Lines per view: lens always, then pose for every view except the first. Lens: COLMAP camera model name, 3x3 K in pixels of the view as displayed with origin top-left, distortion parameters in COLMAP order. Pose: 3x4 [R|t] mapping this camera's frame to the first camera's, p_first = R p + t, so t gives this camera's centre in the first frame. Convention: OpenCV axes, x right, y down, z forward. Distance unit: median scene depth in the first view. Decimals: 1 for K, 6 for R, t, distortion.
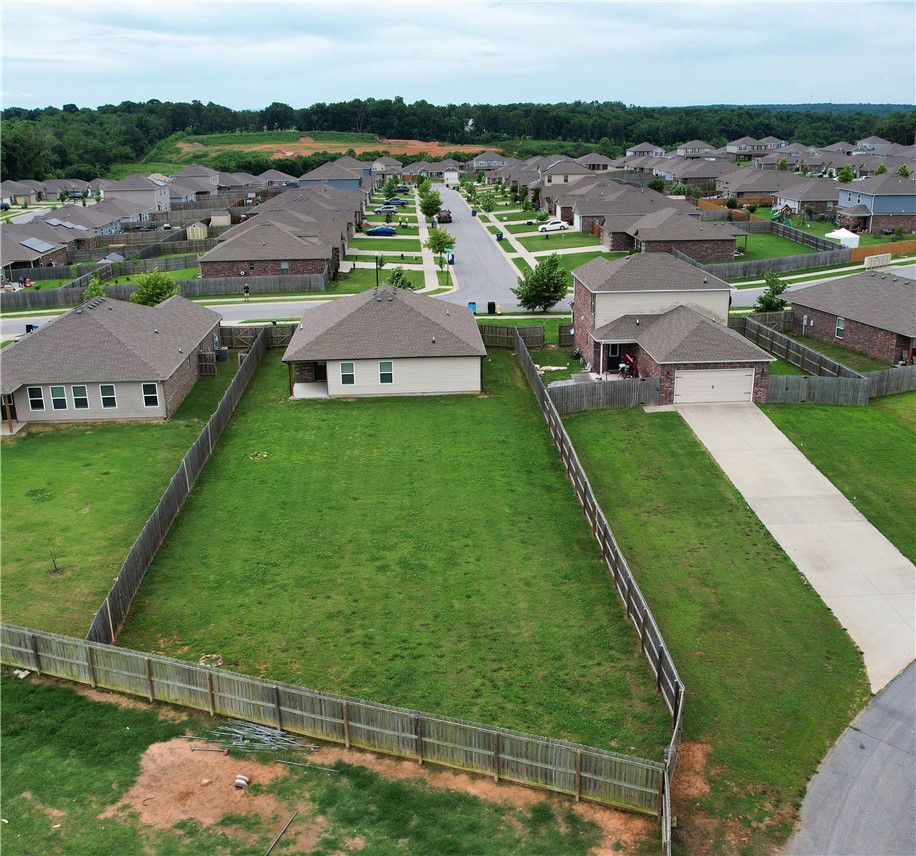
lens RADIAL K [[960.6, 0, 458.0], [0, 960.6, 428.0], [0, 0, 1]] dist [-0.009584, -0.005544]
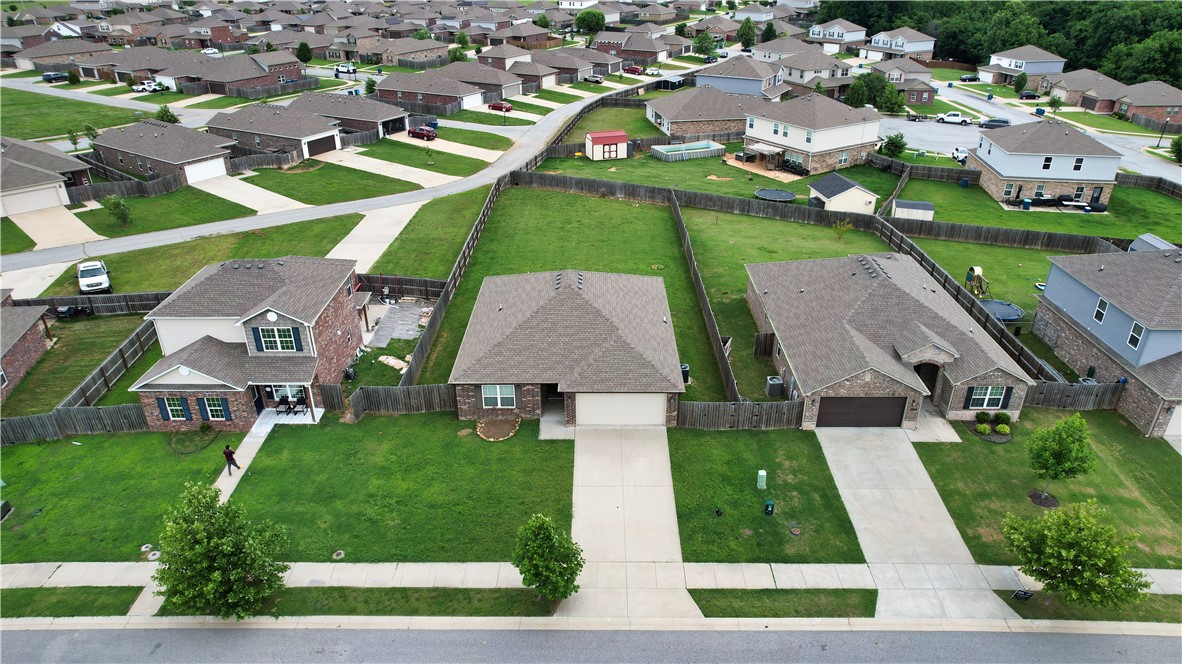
lens RADIAL K [[747.3, 0, 591.0], [0, 747.3, 332.0], [0, 0, 1]] dist [-0.067285, 0.052049]
pose [[-0.998242, -0.017860, 0.056510, -0.150189], [0.027938, 0.699102, 0.714475, -0.679439], [-0.052267, 0.714798, -0.697375, 1.705711]]
